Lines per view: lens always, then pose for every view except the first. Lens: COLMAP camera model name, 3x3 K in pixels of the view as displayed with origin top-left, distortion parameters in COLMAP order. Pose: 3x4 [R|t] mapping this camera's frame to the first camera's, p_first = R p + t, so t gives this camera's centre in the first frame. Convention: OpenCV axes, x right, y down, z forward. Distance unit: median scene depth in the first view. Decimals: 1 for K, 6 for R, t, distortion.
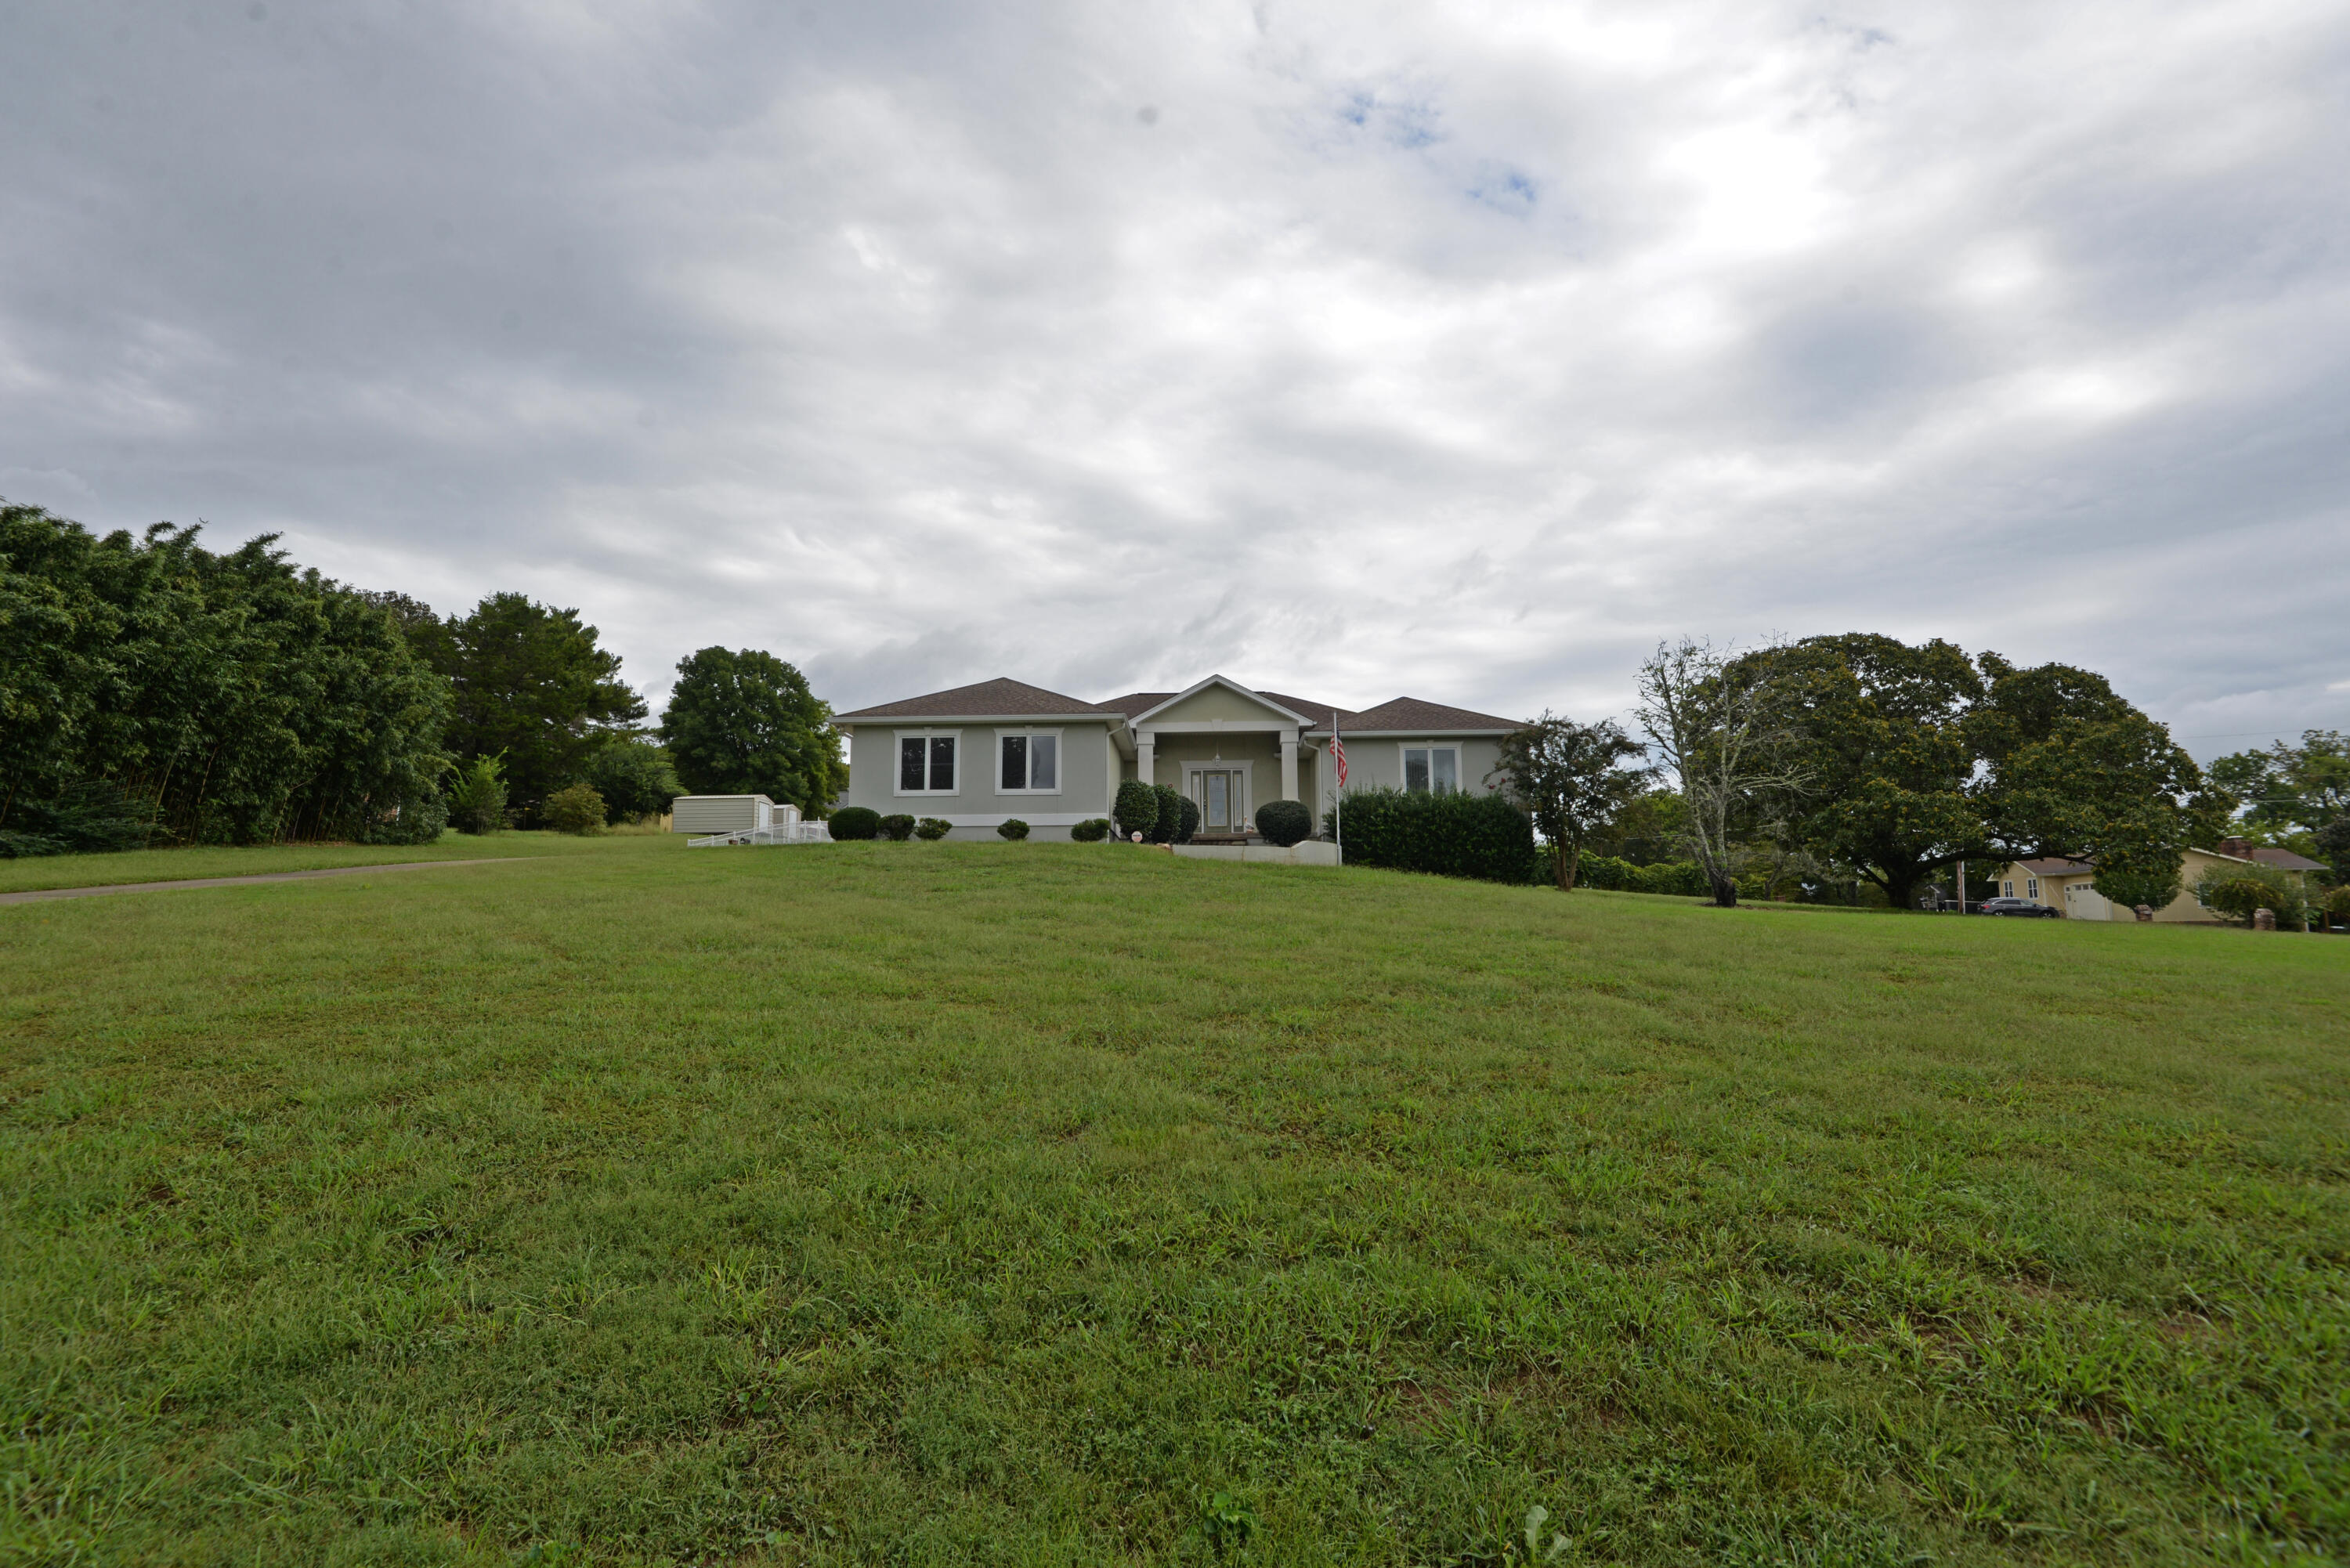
lens RADIAL K [[1066.6, 0, 1170.1], [0, 1066.6, 807.5], [0, 0, 1]] dist [-0.020687, -0.000277]
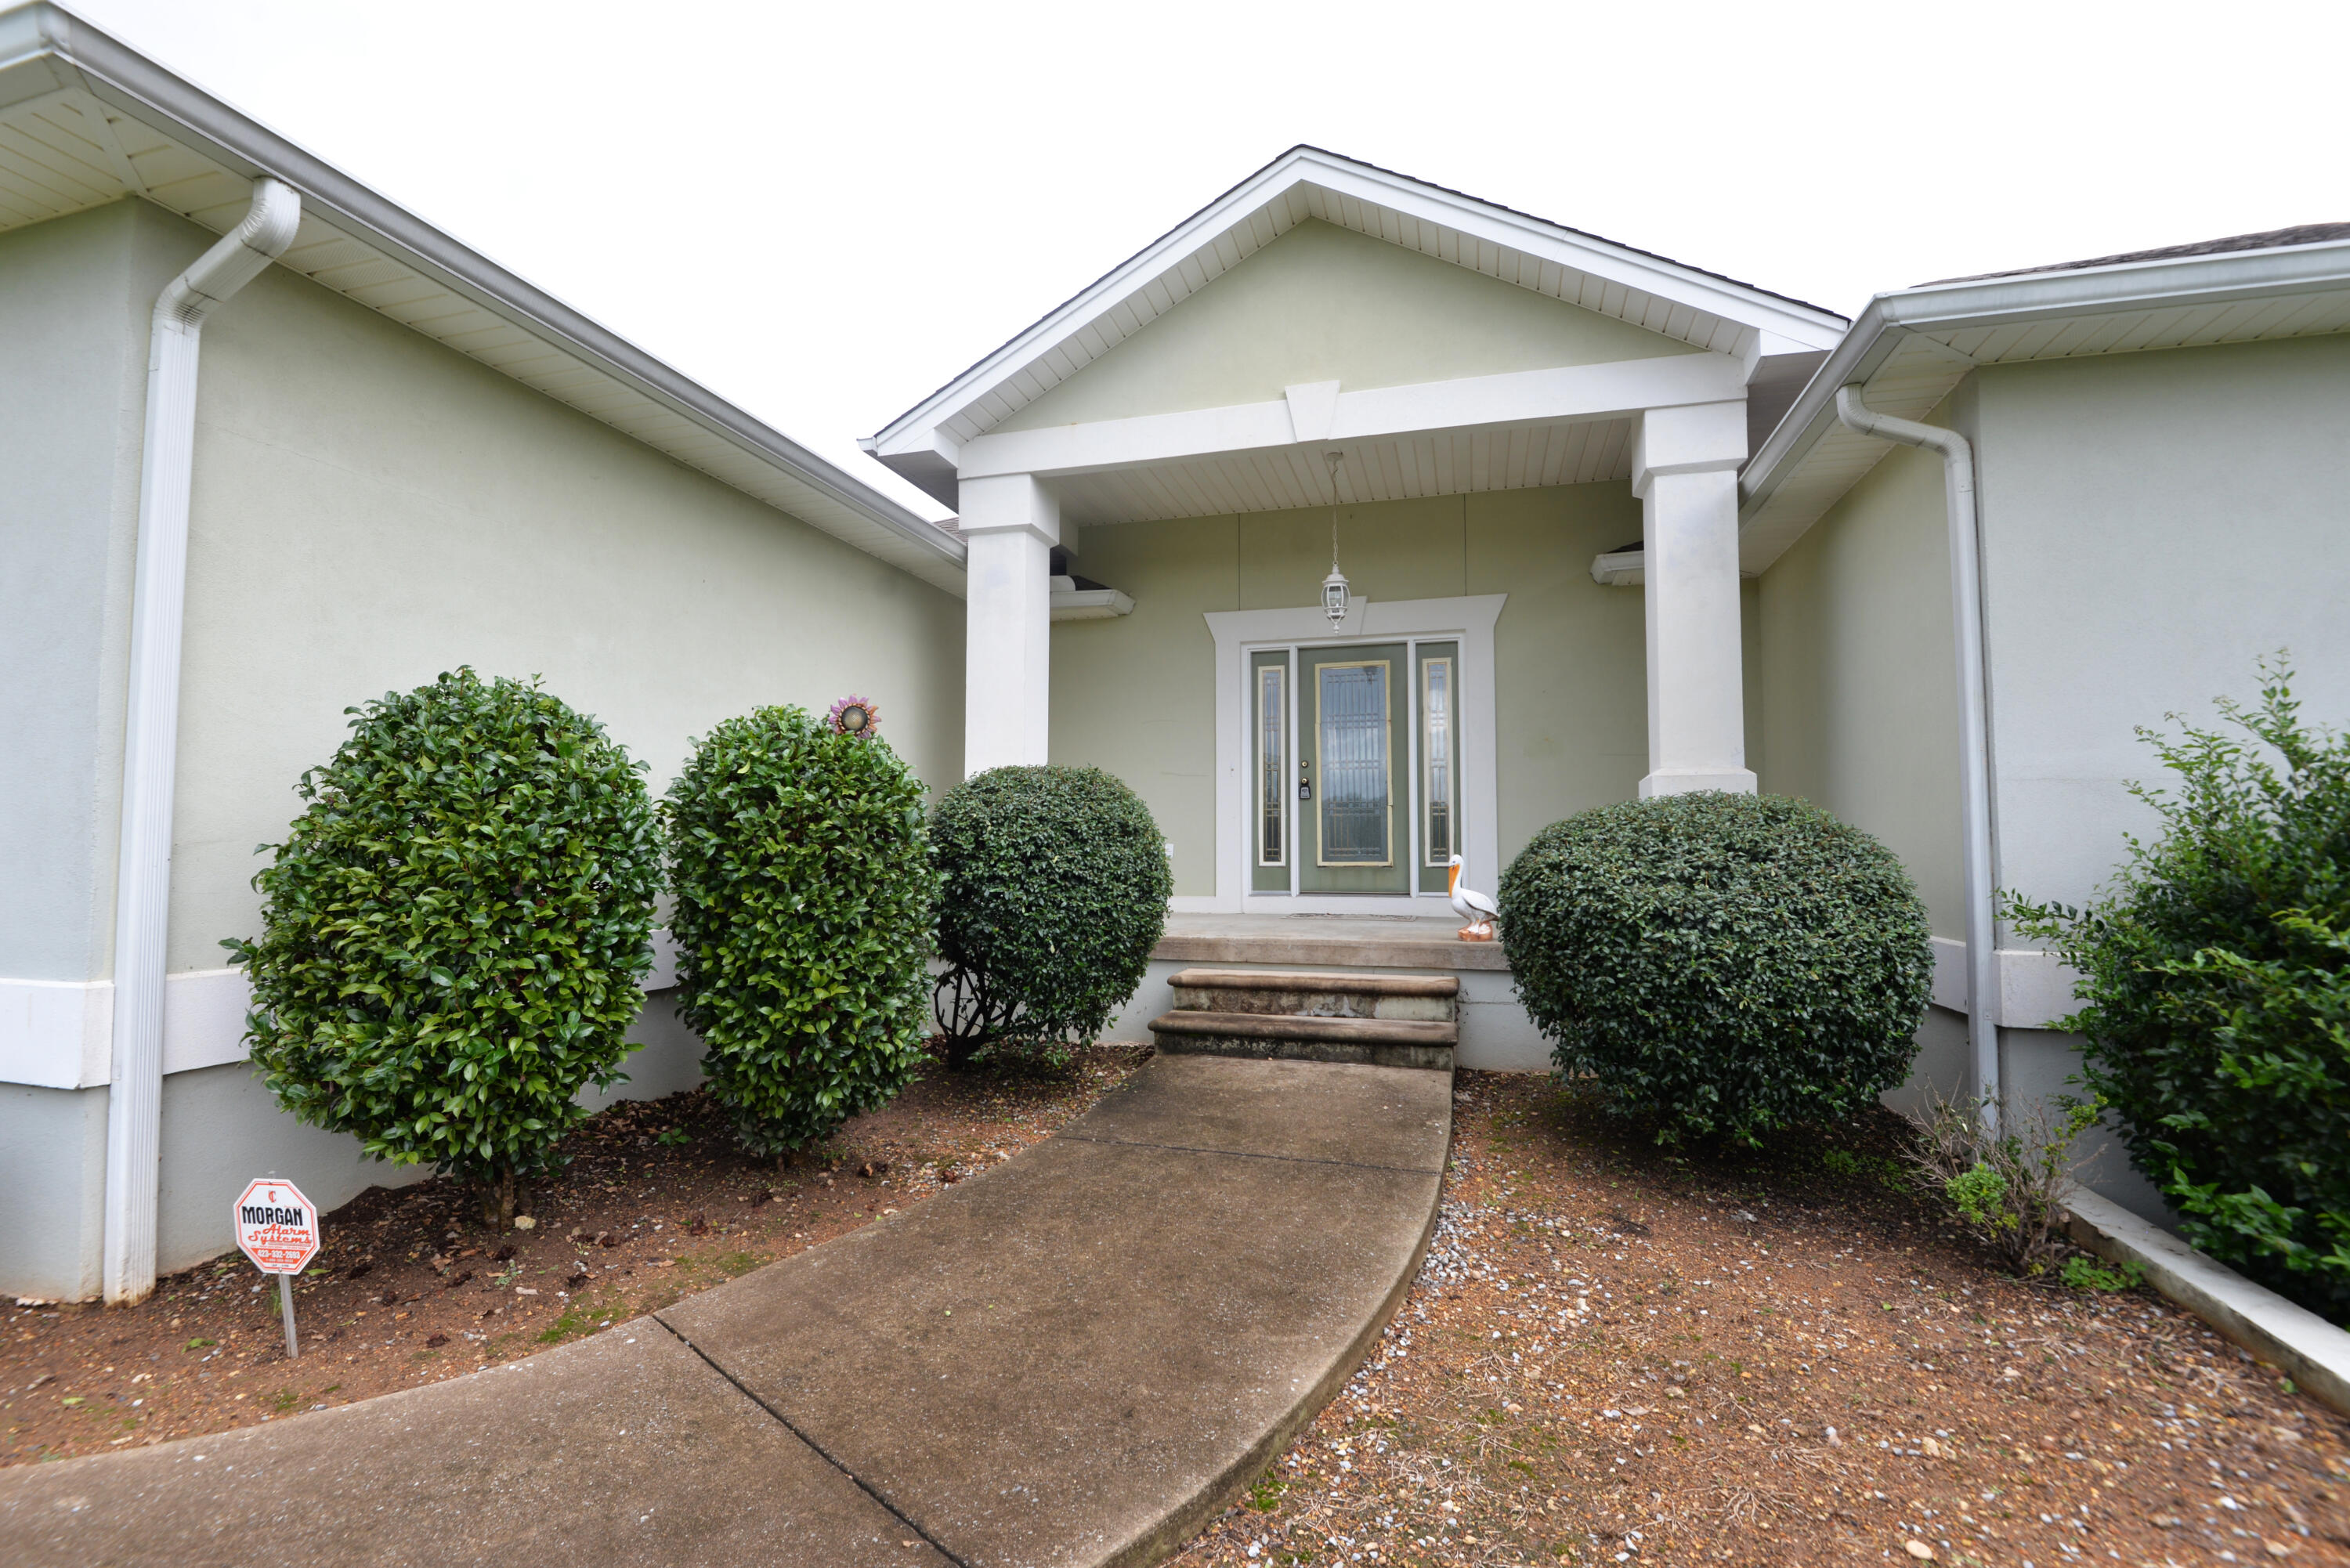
lens RADIAL K [[1066.6, 0, 1170.1], [0, 1066.6, 807.5], [0, 0, 1]] dist [-0.020687, -0.000277]
pose [[0.972547, -0.004258, -0.232669, 0.072021], [0.021037, 0.997347, 0.069683, -0.017528], [0.231755, -0.072664, 0.970056, 0.882250]]
